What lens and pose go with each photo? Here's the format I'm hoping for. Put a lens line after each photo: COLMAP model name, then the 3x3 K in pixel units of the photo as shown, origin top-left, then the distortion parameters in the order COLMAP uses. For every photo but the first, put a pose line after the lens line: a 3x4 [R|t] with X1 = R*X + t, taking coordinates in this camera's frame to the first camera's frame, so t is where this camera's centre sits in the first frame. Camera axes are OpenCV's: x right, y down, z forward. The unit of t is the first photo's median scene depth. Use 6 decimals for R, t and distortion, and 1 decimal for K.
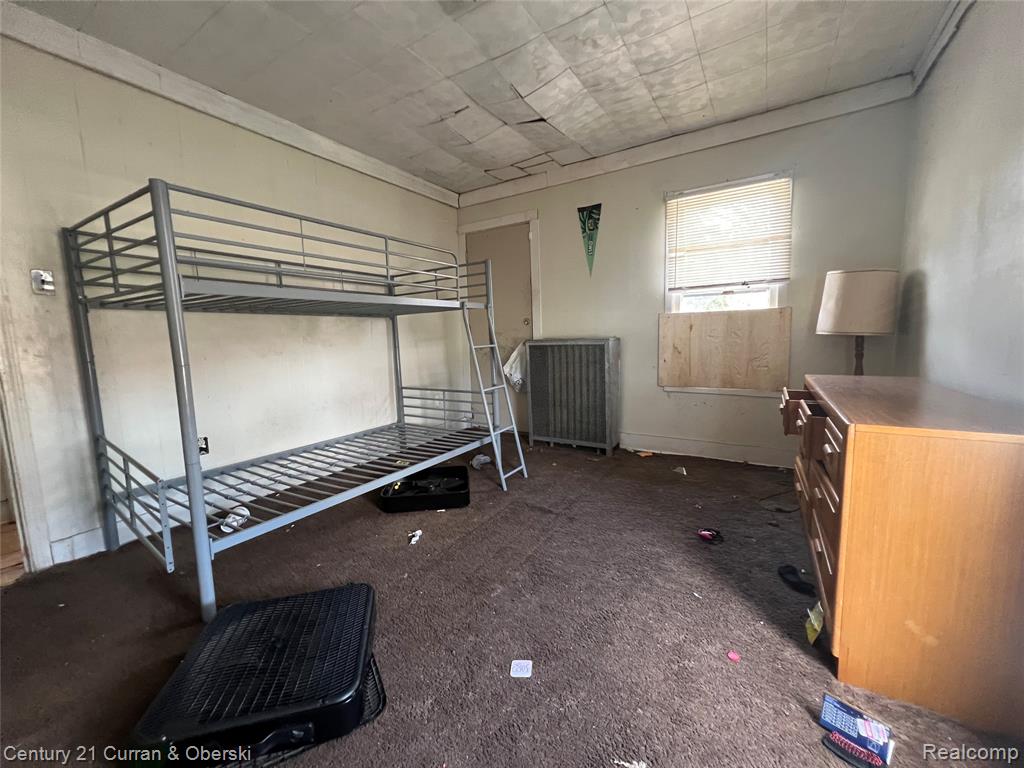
lens RADIAL K [[410.7, 0, 511.6], [0, 410.7, 379.6], [0, 0, 1]] dist [-0.001507, 0.000849]
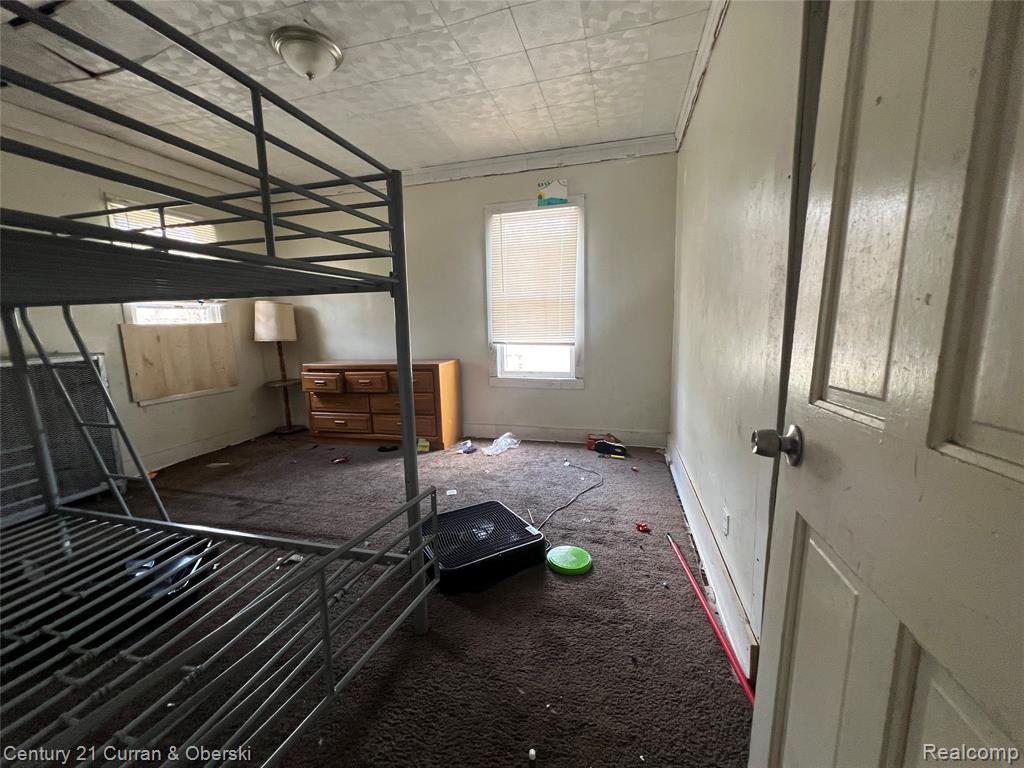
lens RADIAL K [[410.7, 0, 510.5], [0, 410.7, 386.4], [0, 0, 1]] dist [-0.001507, 0.000849]
pose [[-0.285436, -0.117850, 0.951124, -0.830410], [0.136758, 0.977247, 0.162129, -0.058602], [-0.948590, 0.176352, -0.262825, 0.476881]]
